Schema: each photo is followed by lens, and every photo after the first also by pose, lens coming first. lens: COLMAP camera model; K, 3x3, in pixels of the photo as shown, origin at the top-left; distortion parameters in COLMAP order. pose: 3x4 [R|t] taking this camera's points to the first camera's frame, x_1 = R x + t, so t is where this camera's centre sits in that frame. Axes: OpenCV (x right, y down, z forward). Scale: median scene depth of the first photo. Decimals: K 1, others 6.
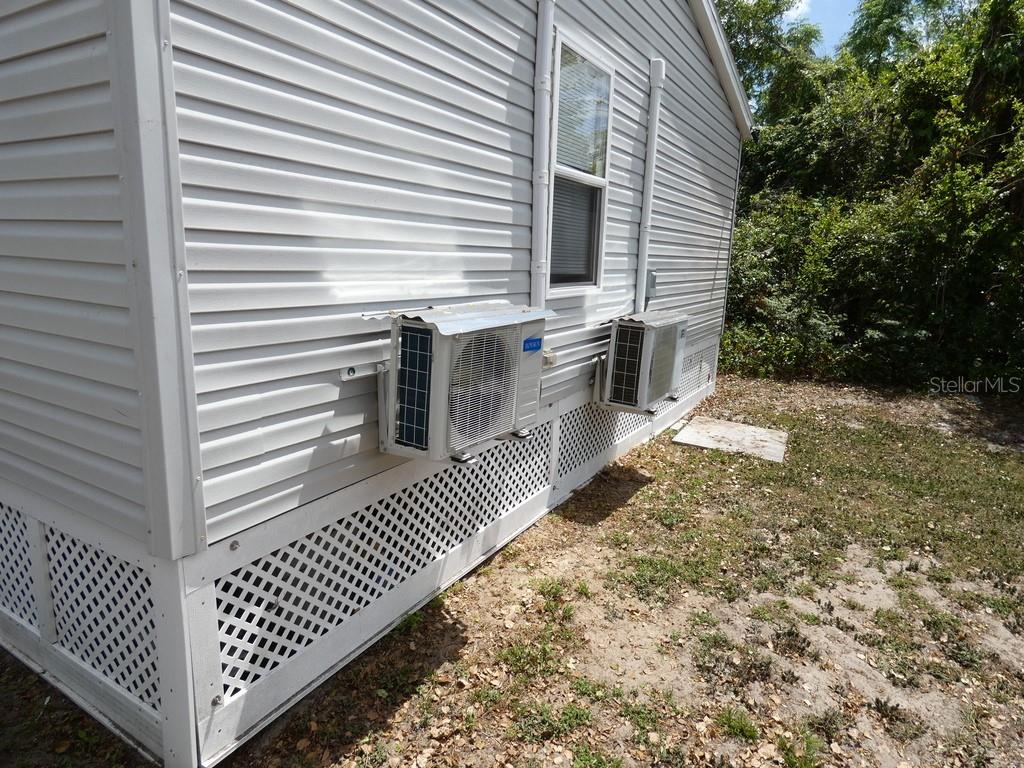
lens RADIAL K [[616.3, 0, 526.6], [0, 616.3, 369.8], [0, 0, 1]] dist [-0.006893, 0.005621]
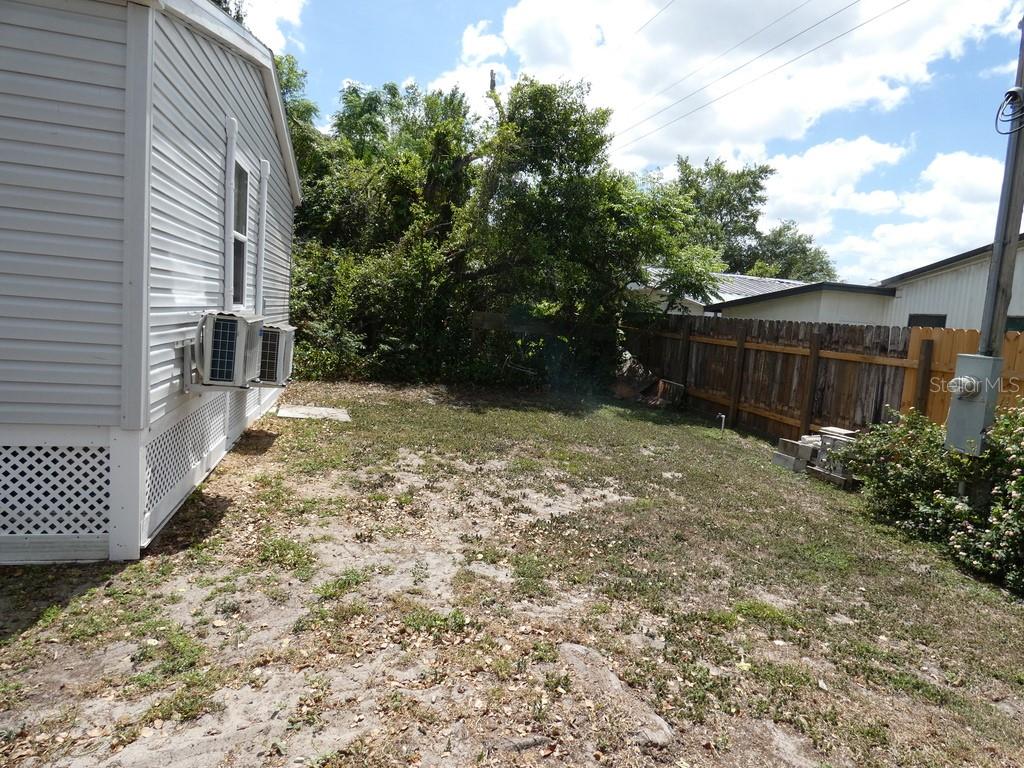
lens RADIAL K [[616.3, 0, 524.5], [0, 616.3, 385.4], [0, 0, 1]] dist [-0.006893, 0.005621]
pose [[0.714664, -0.051334, 0.697582, -0.226084], [0.070419, 0.997517, 0.001263, 0.053453], [-0.695914, 0.048220, 0.716504, -0.278858]]
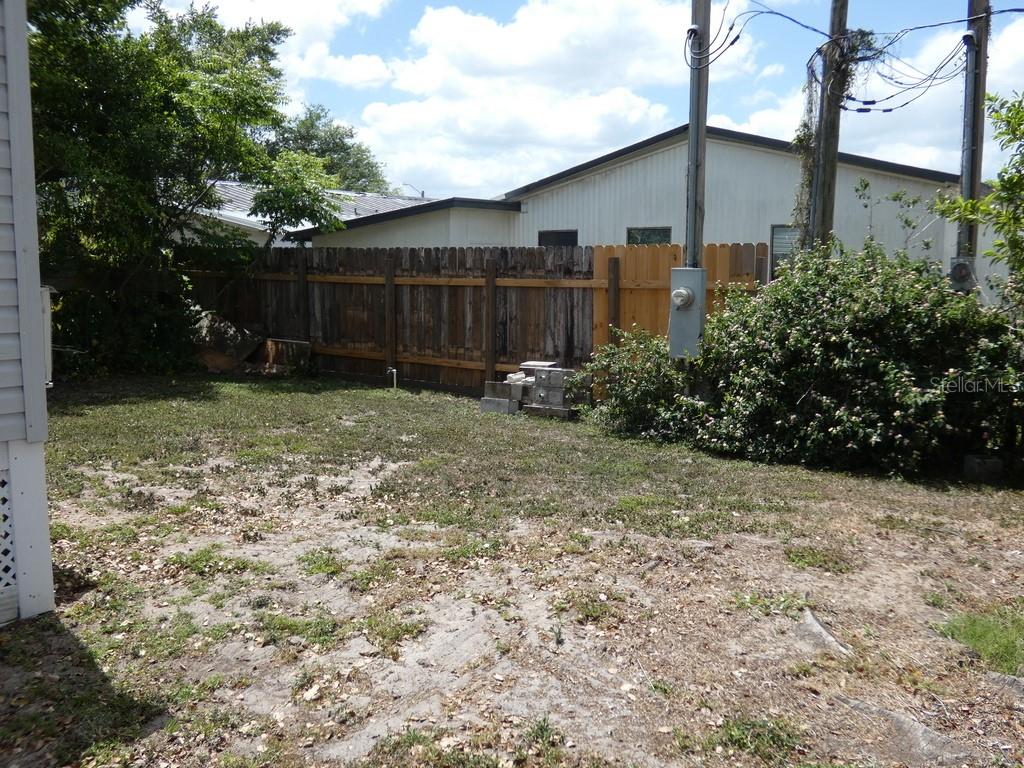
lens RADIAL K [[983.0, 0, 512.6], [0, 983.0, 390.6], [0, 0, 1]] dist [0.040103, 0.000000]
pose [[0.144680, -0.145200, 0.978767, -0.590206], [0.179110, 0.976677, 0.118414, 0.024281], [-0.973133, 0.158175, 0.167312, -0.123830]]
